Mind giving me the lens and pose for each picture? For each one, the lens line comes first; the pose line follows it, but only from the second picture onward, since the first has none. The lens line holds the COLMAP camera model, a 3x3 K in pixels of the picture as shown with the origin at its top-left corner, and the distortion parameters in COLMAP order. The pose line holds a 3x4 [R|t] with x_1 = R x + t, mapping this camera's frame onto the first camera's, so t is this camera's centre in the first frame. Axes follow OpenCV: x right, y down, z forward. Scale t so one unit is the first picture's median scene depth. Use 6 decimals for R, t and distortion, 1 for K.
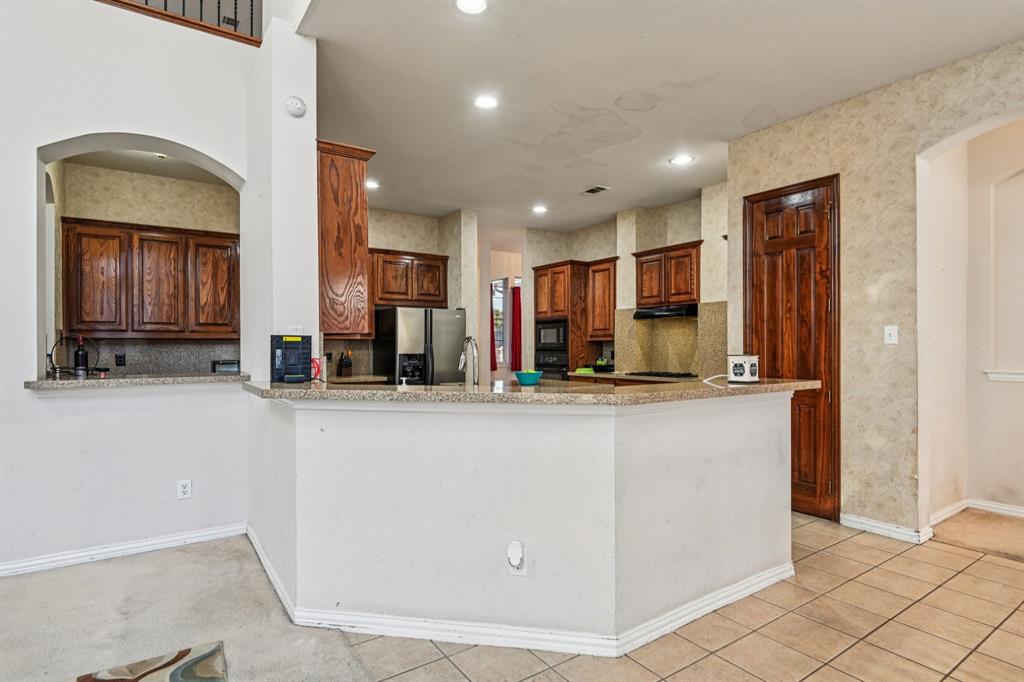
lens RADIAL K [[544.4, 0, 522.5], [0, 544.4, 345.1], [0, 0, 1]] dist [-0.011878, -0.001587]
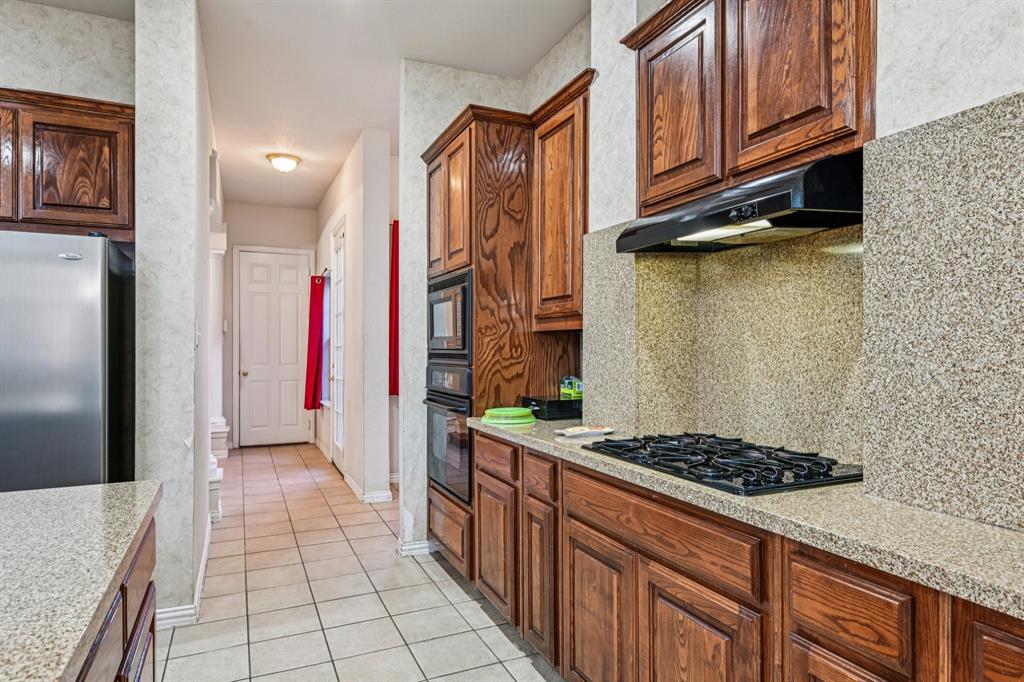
lens RADIAL K [[613.6, 0, 514.9], [0, 613.6, 351.7], [0, 0, 1]] dist [0.002681, 0.000294]
pose [[0.981439, 0.004361, -0.191727, 0.199091], [-0.002398, 0.999942, 0.010470, 0.001619], [0.191761, -0.009815, 0.981393, 0.623860]]
